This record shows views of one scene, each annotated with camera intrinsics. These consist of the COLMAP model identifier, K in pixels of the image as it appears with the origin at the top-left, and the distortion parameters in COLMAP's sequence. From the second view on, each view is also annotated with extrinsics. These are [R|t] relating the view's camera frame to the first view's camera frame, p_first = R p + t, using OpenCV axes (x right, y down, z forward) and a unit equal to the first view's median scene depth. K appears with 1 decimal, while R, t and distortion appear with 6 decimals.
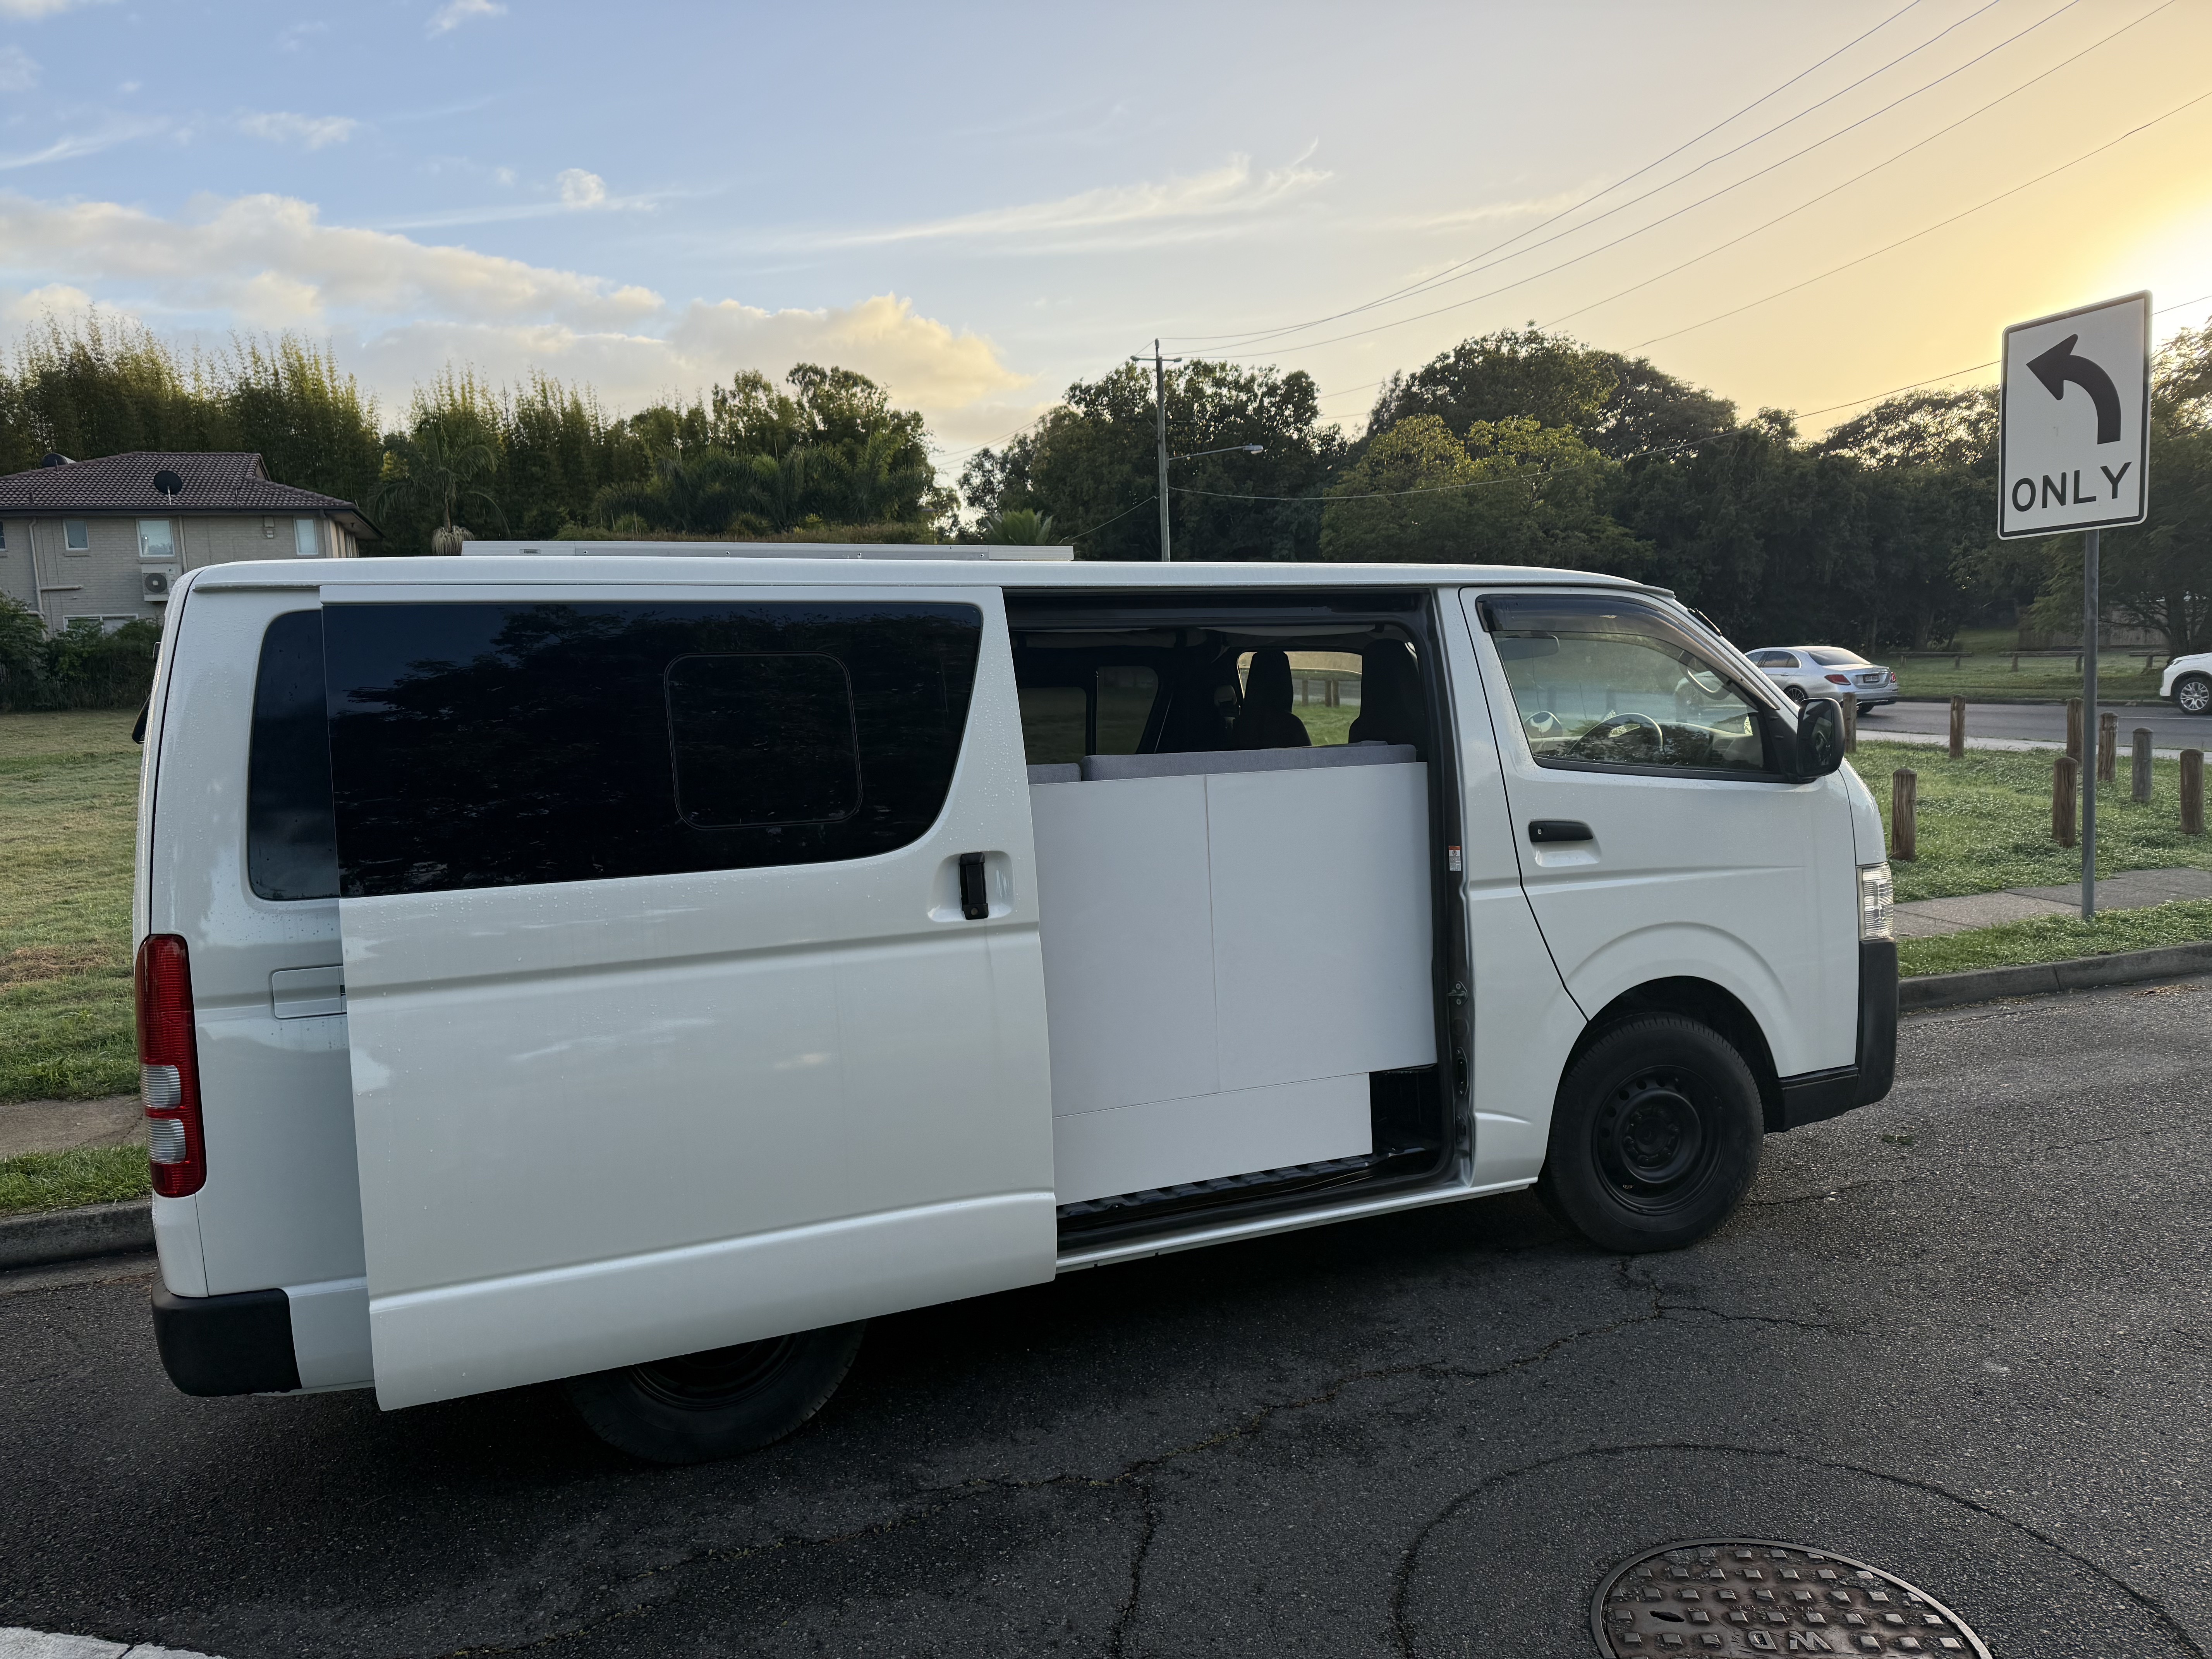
lens RADIAL K [[1531.0, 0, 1123.6], [0, 1531.0, 873.5], [0, 0, 1]] dist [0.036414, -0.032172]
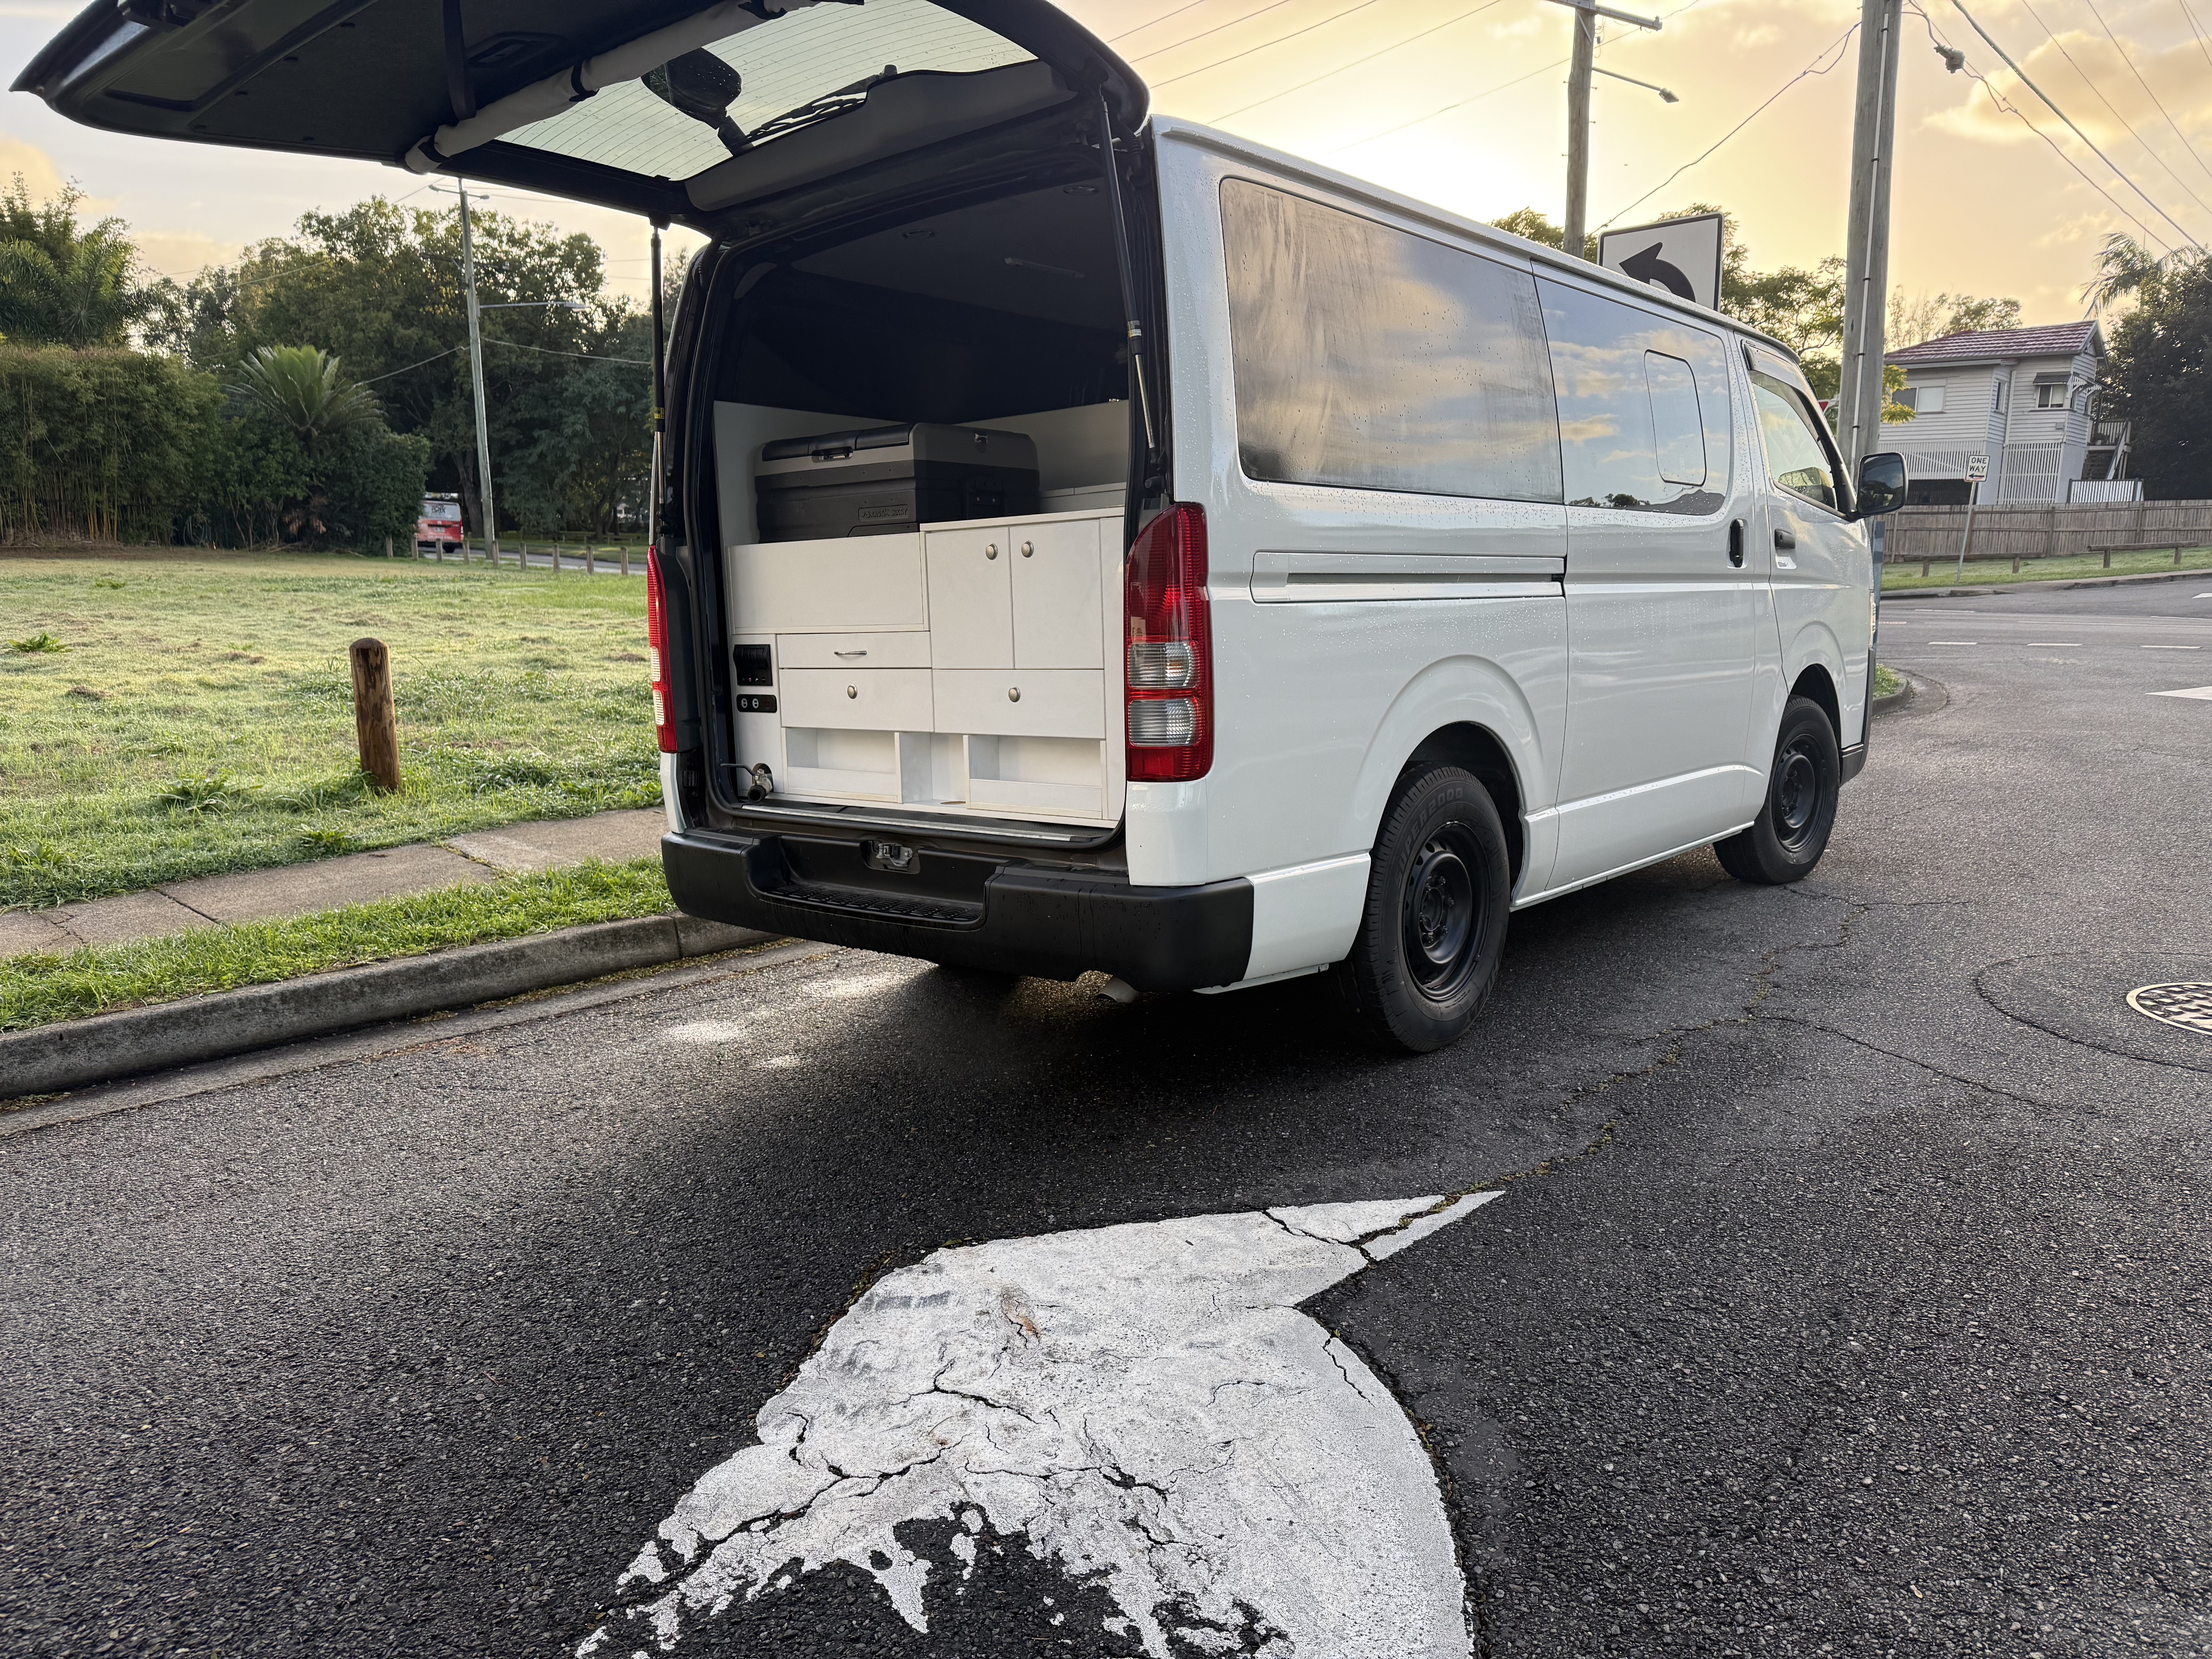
lens RADIAL K [[1531.0, 0, 1119.7], [0, 1531.0, 838.2], [0, 0, 1]] dist [0.036414, -0.032172]
pose [[0.891806, -0.046575, 0.450015, -0.054476], [0.028426, 0.998490, 0.047008, 0.009954], [-0.451525, -0.029130, 0.891783, 0.008001]]
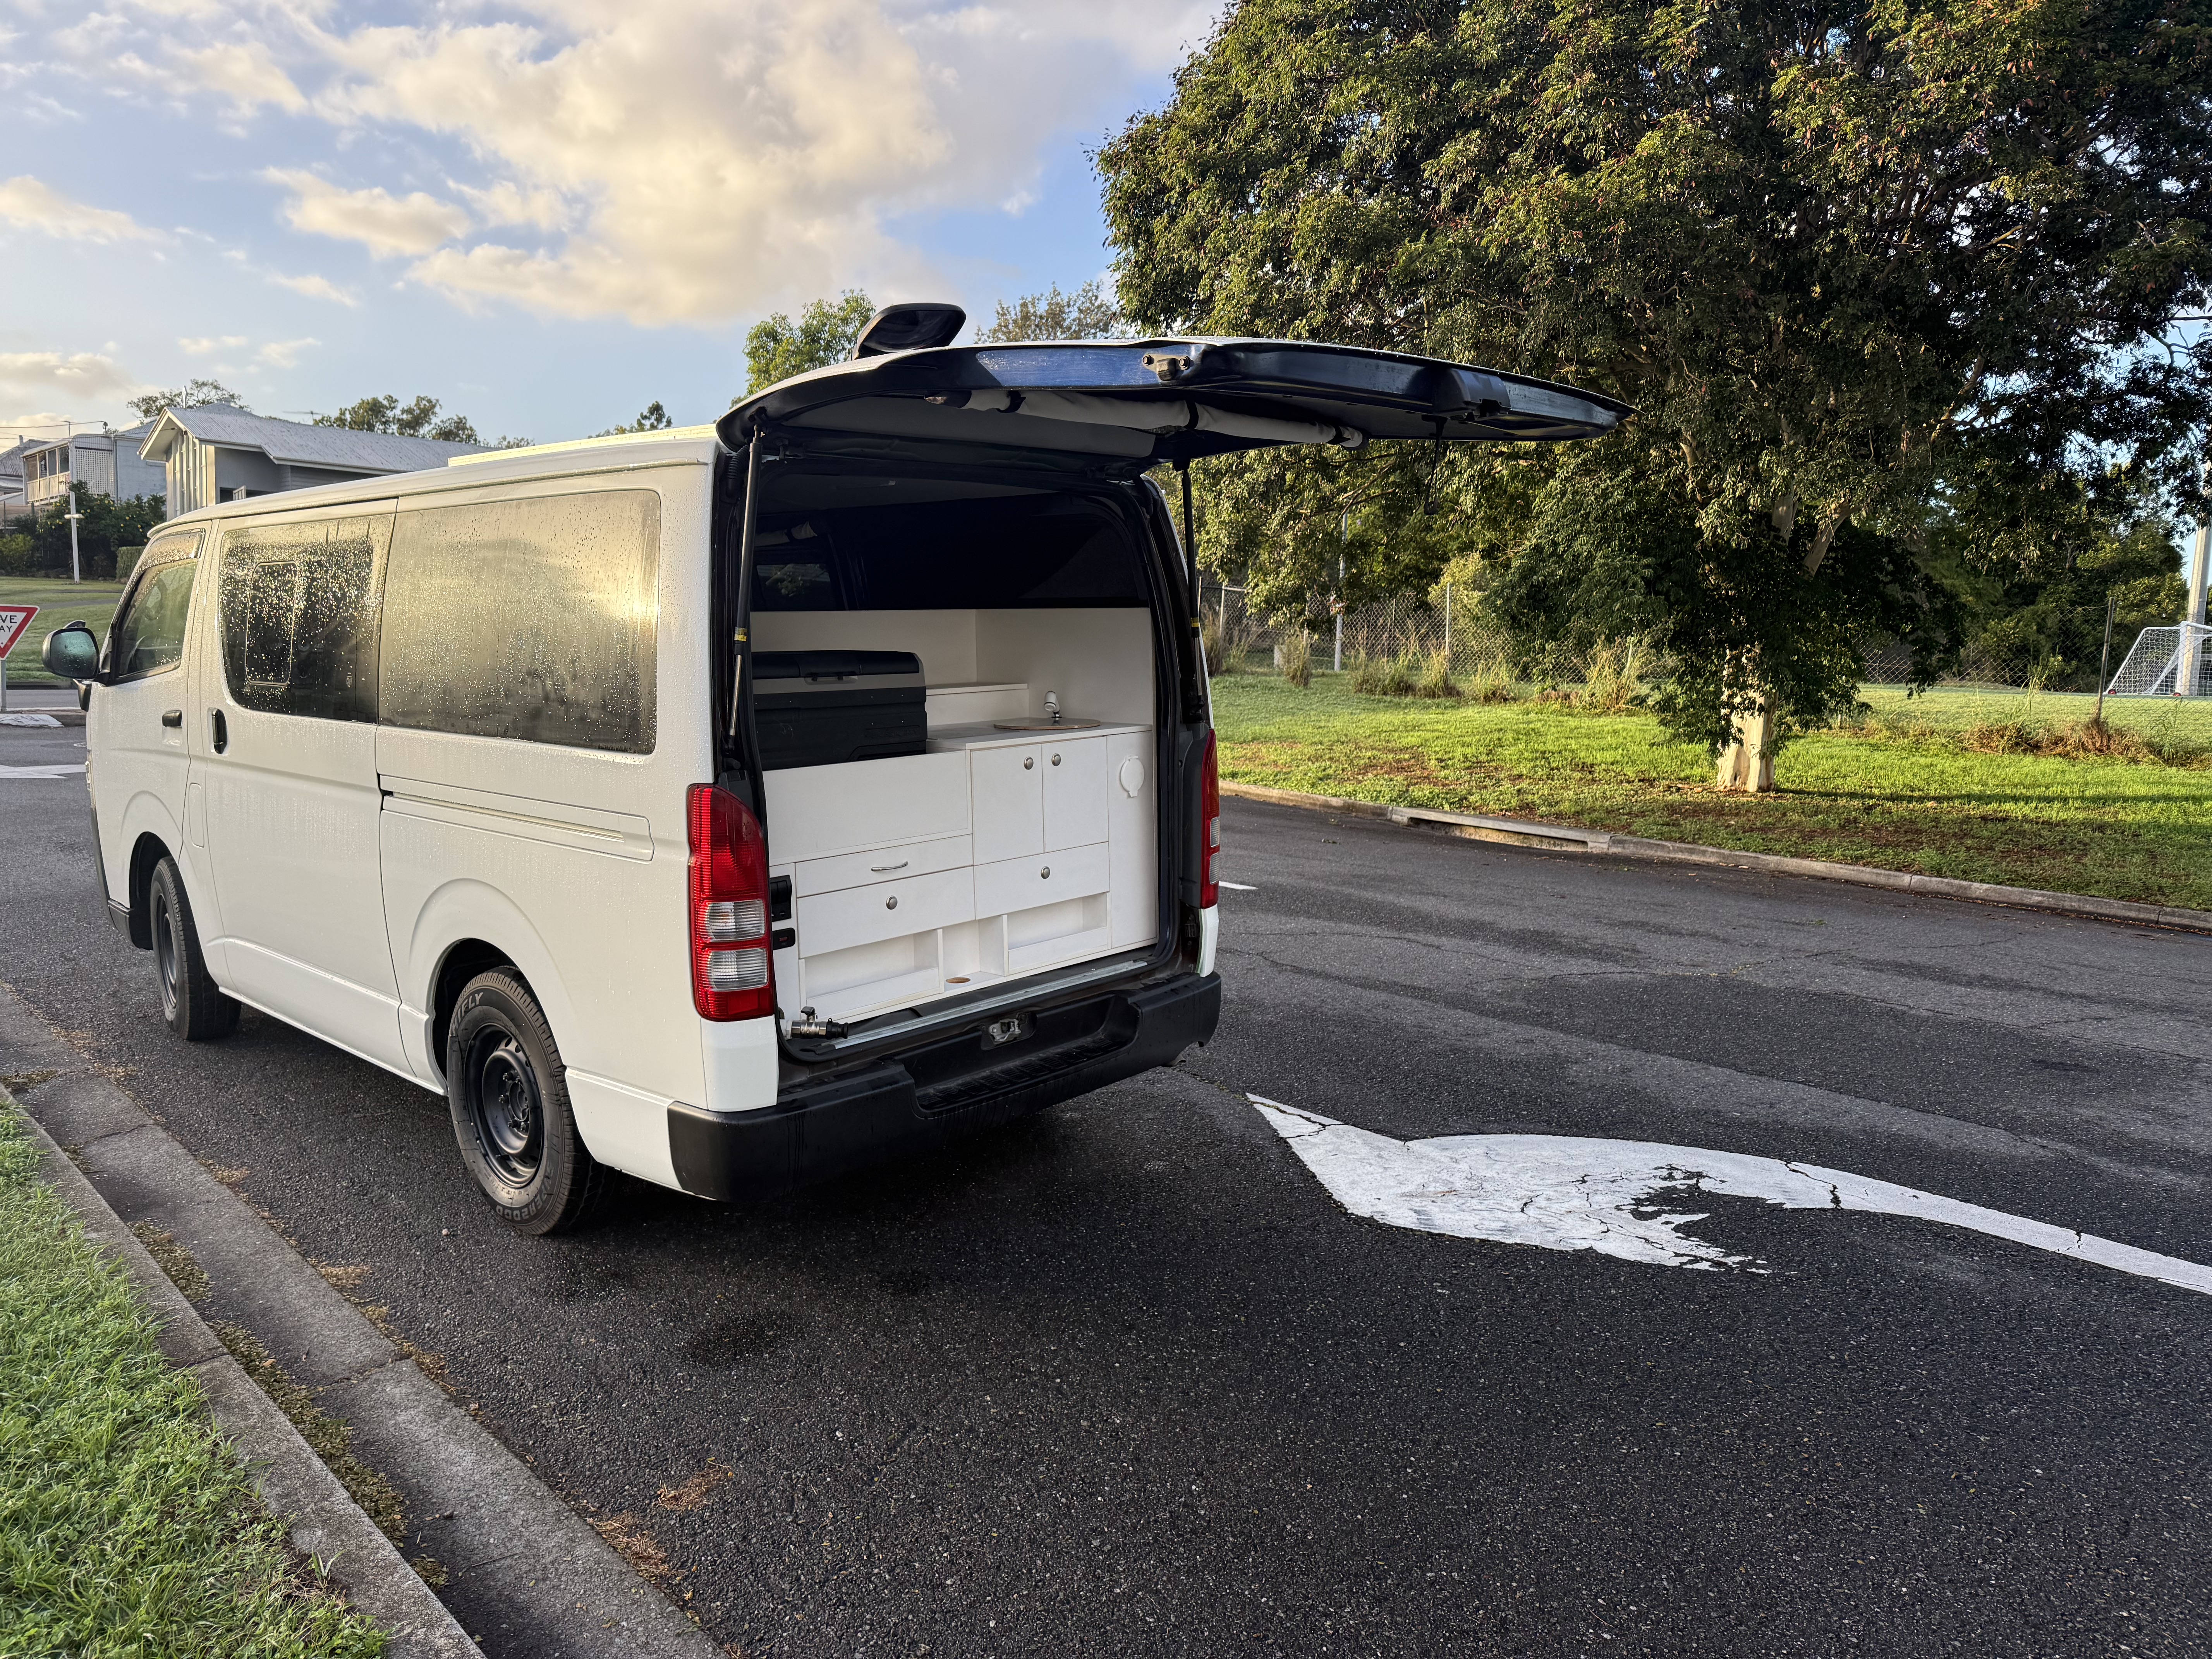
lens RADIAL K [[1531.0, 0, 1105.5], [0, 1531.0, 816.7], [0, 0, 1]] dist [0.036414, -0.032172]
pose [[-0.380855, -0.092073, 0.920039, -0.097204], [0.108724, 0.983667, 0.143448, -0.004812], [-0.918220, 0.154663, -0.364624, 0.081147]]
